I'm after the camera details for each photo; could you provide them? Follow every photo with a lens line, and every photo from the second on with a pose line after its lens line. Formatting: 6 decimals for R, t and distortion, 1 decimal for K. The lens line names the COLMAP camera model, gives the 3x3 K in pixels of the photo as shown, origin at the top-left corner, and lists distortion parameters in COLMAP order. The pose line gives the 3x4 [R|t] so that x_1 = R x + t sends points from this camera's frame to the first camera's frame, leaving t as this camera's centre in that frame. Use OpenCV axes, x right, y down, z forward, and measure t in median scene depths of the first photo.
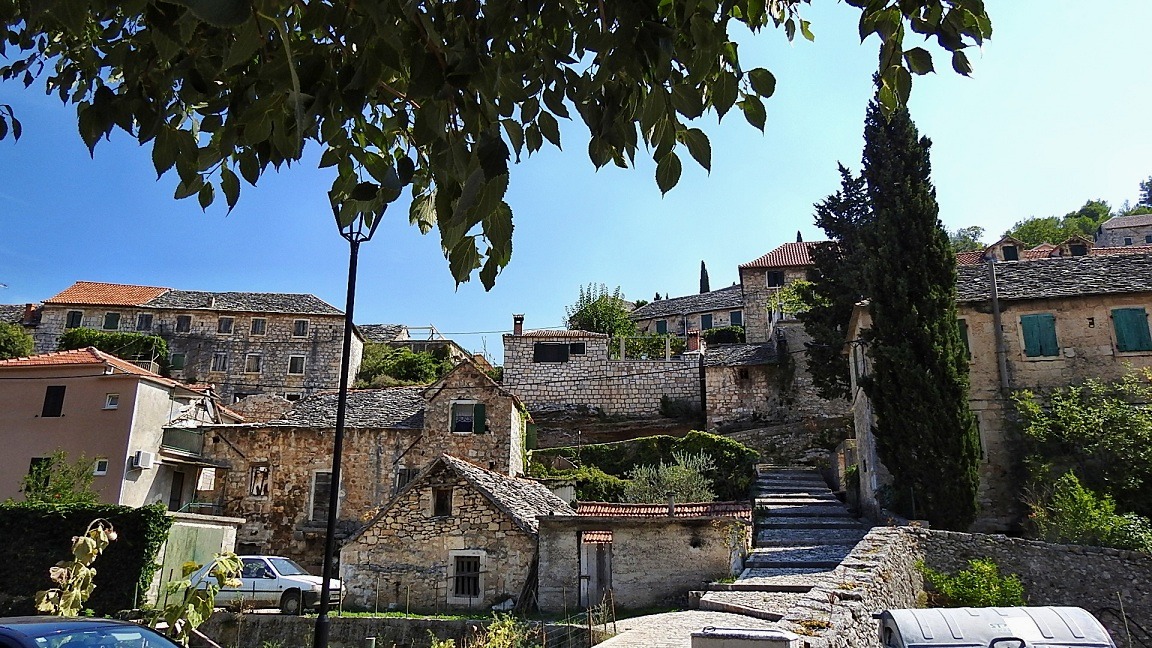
lens RADIAL K [[822.8, 0, 577.4], [0, 822.8, 341.5], [0, 0, 1]] dist [-0.004285, 0.003164]
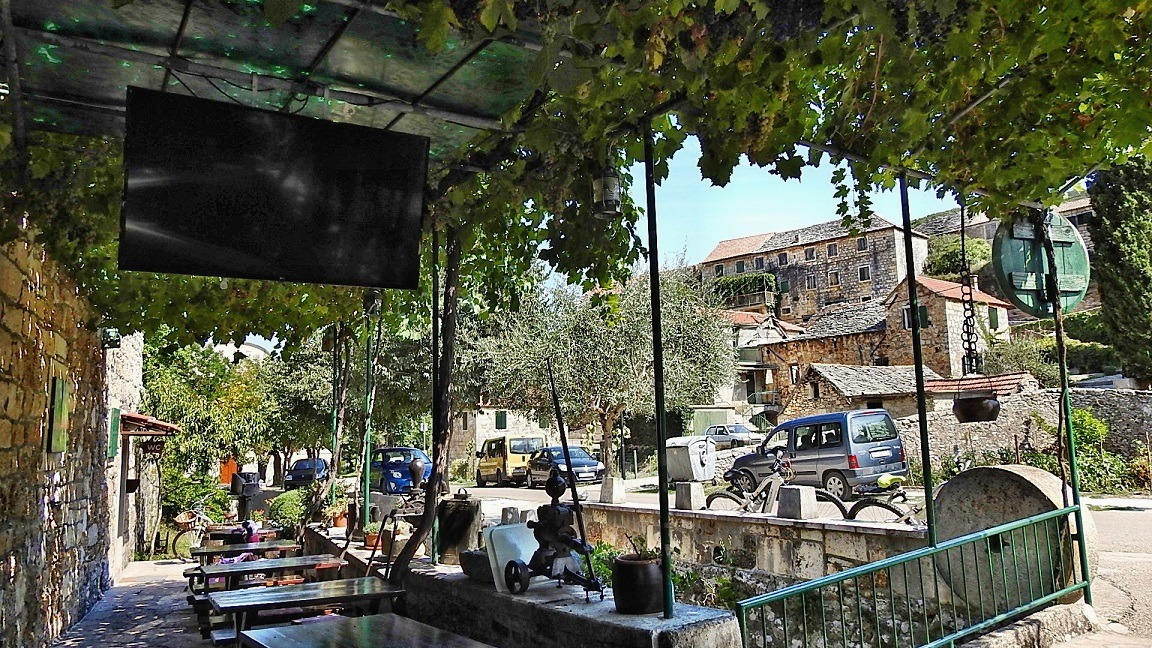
lens RADIAL K [[827.5, 0, 576.0], [0, 827.5, 324.0], [0, 0, 1]] dist [-0.002853, -0.000518]
pose [[0.652327, -0.130826, -0.746561, 0.519493], [0.236215, 0.971025, 0.036239, -0.078830], [0.720189, -0.199989, 0.664329, -0.320143]]
